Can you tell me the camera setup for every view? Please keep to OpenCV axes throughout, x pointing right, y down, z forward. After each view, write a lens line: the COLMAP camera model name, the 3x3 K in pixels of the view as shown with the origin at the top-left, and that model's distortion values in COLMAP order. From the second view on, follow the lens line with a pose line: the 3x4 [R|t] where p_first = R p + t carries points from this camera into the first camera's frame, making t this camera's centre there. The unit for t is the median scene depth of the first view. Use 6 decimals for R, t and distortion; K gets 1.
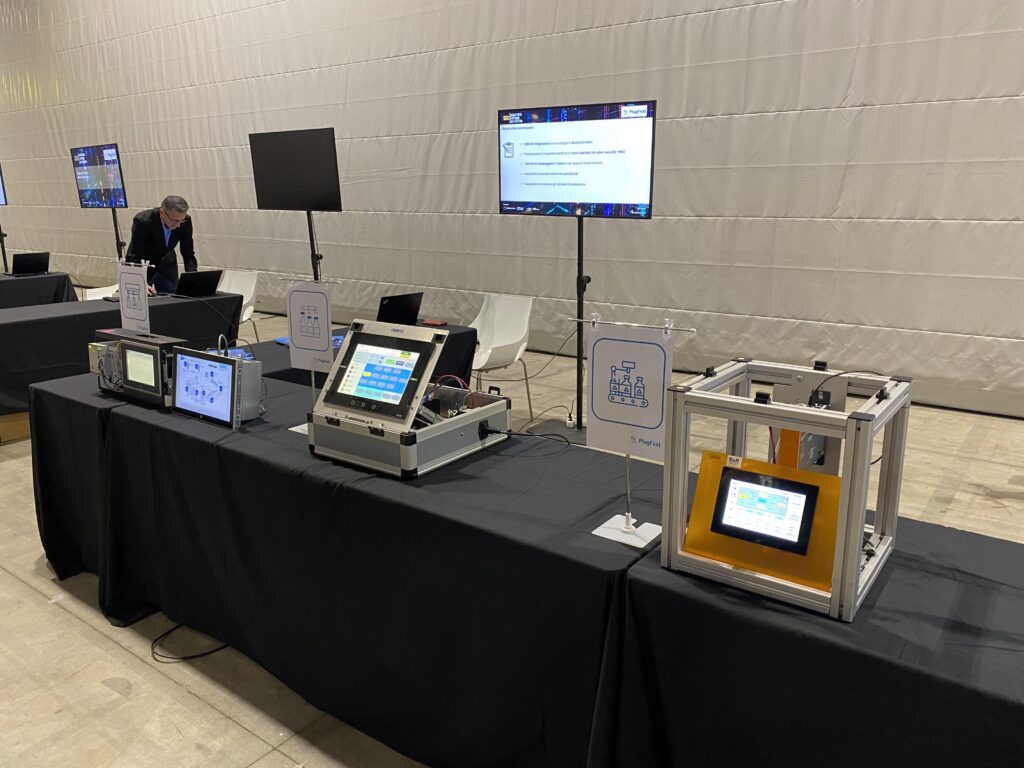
lens RADIAL K [[777.7, 0, 511.1], [0, 777.7, 384.2], [0, 0, 1]] dist [0.029000, -0.044725]
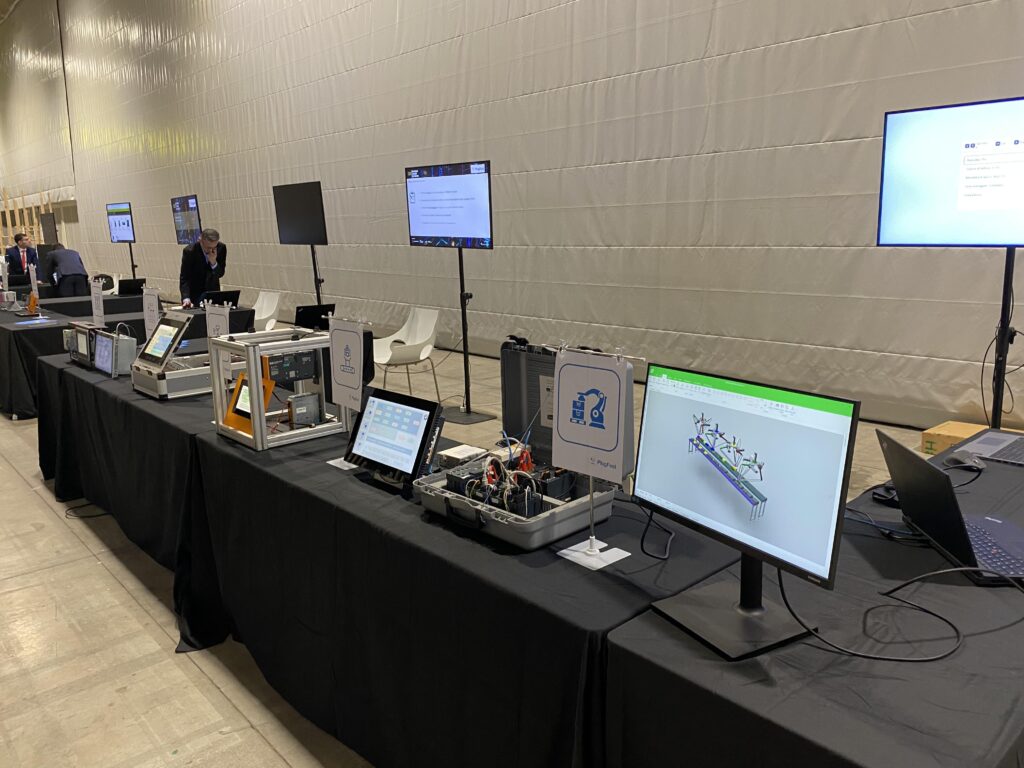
lens RADIAL K [[777.7, 0, 510.5], [0, 777.7, 385.0], [0, 0, 1]] dist [0.029000, -0.044725]
pose [[0.980637, 0.022848, -0.194497, 0.398506], [-0.029967, 0.998981, -0.033738, 0.051175], [0.193528, 0.038913, 0.980323, -0.228963]]
